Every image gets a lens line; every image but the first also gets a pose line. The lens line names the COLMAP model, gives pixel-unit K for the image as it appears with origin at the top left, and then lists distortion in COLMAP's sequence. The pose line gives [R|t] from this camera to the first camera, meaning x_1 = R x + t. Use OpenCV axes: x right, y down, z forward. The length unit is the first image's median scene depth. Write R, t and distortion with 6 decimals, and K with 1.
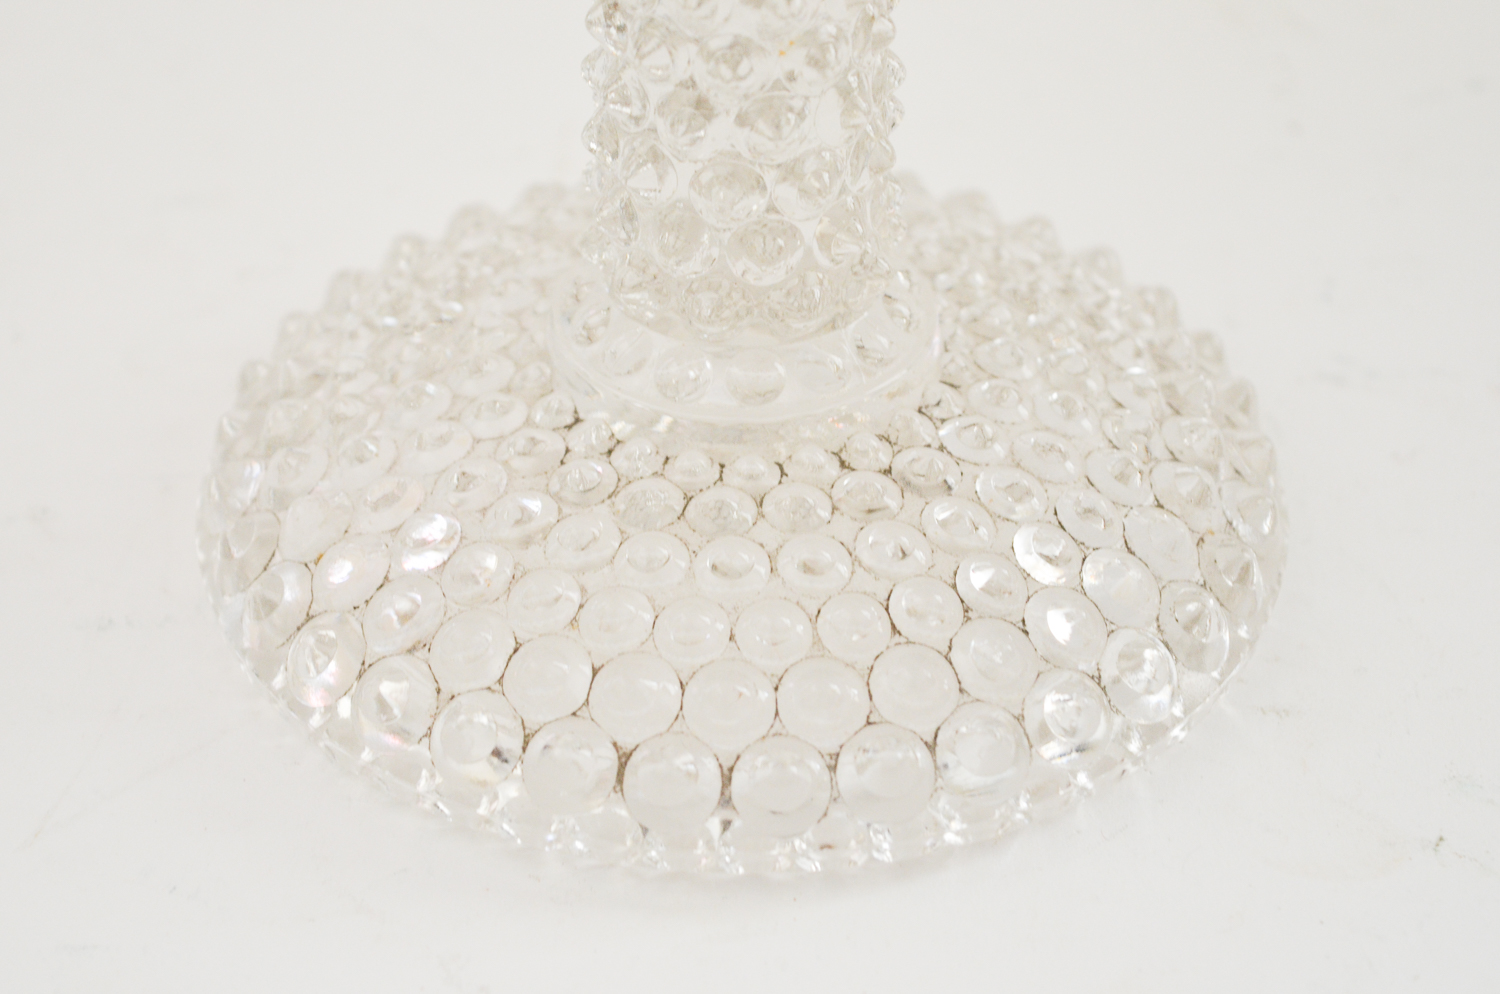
lens RADIAL K [[3531.7, 0, 743.7], [0, 3531.7, 495.0], [0, 0, 1]] dist [0.128838, 0.000000]
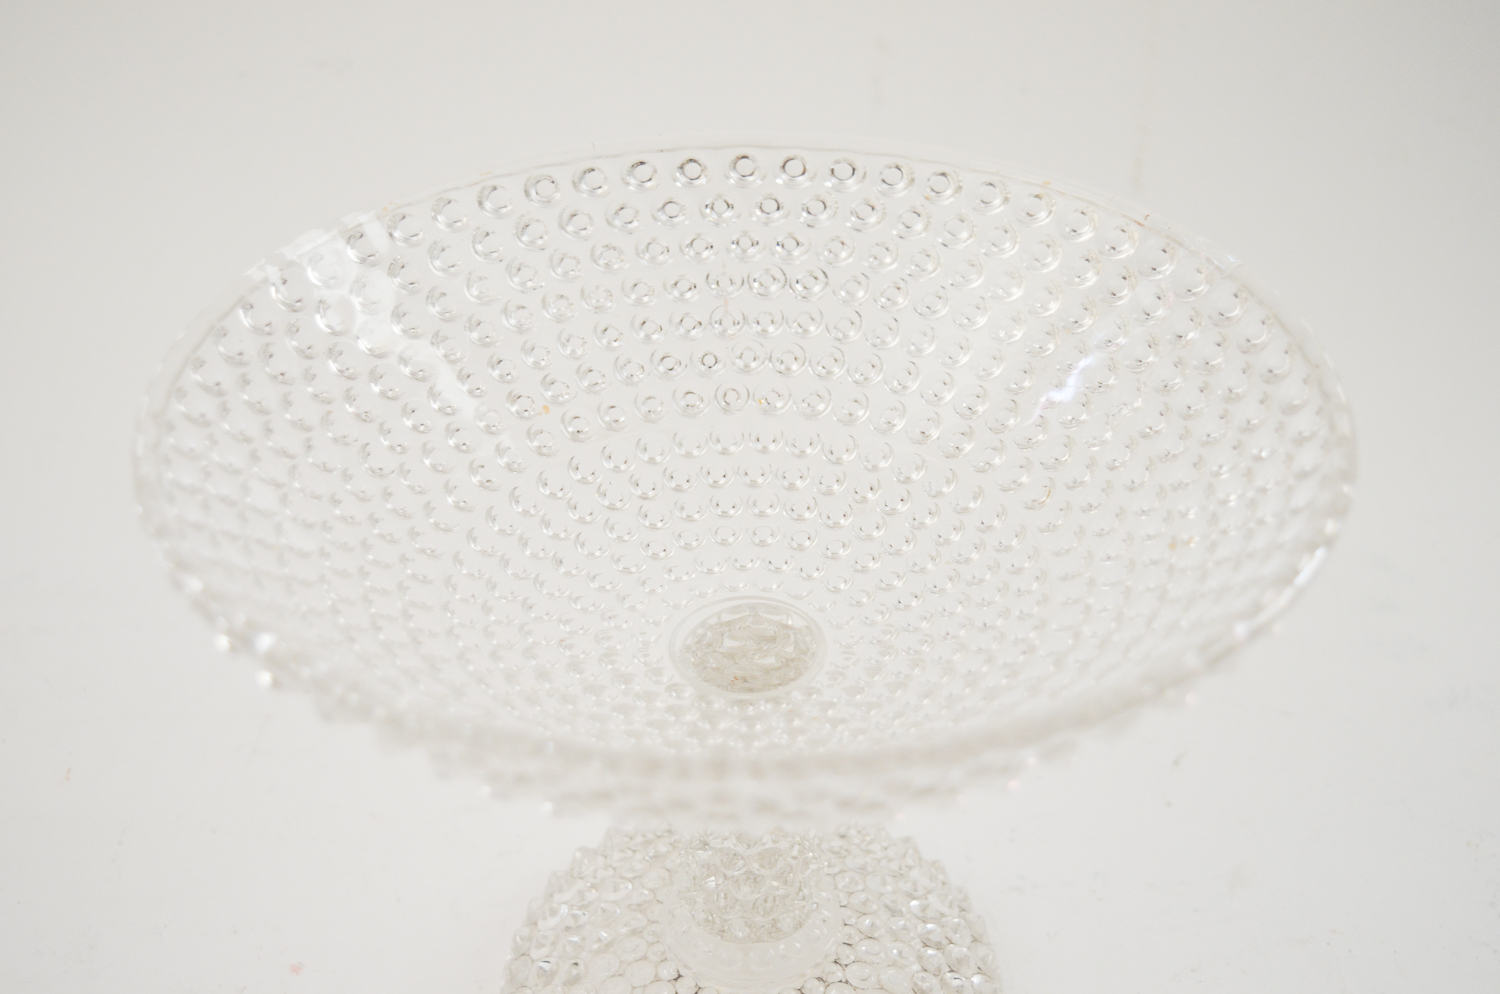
lens RADIAL K [[2005.1, 0, 751.5], [0, 2005.1, 488.8], [0, 0, 1]] dist [-0.045340, 0.000000]
pose [[0.997865, -0.043988, 0.048281, -0.050099], [0.045632, 0.998397, -0.033493, -0.283754], [-0.046730, 0.035624, 0.998272, -0.247737]]
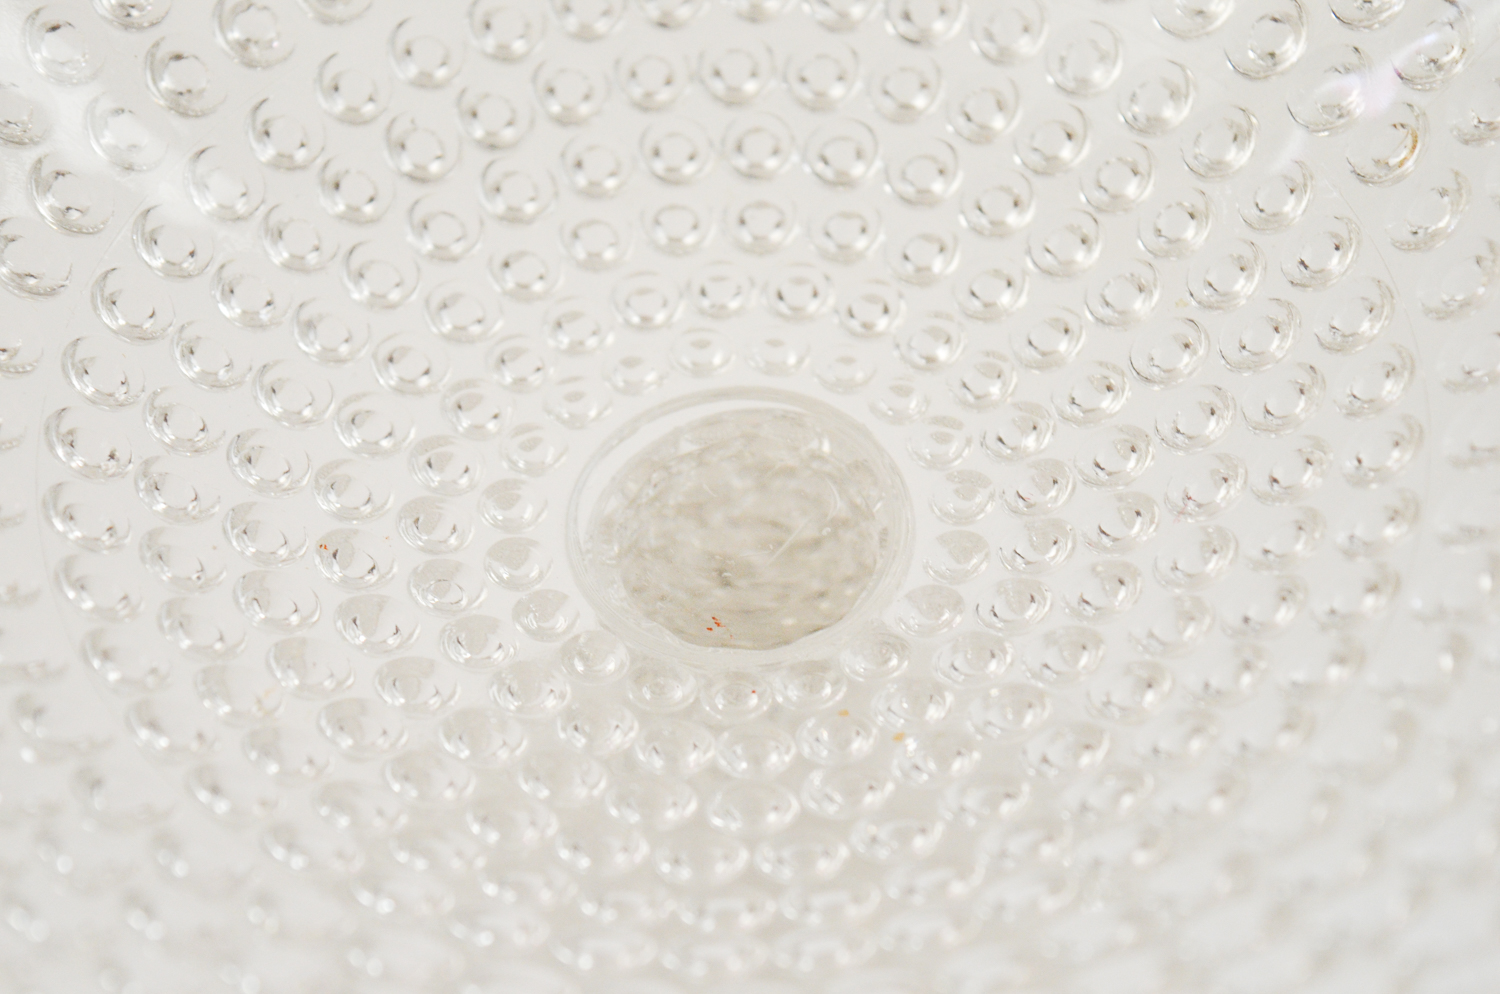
lens RADIAL K [[3531.7, 0, 734.9], [0, 3531.7, 500.2], [0, 0, 1]] dist [0.128838, 0.000000]
pose [[0.995072, -0.091436, 0.038360, -0.036172], [0.080121, 0.969356, 0.232226, -0.449953], [-0.058418, -0.228008, 0.971905, 0.018950]]
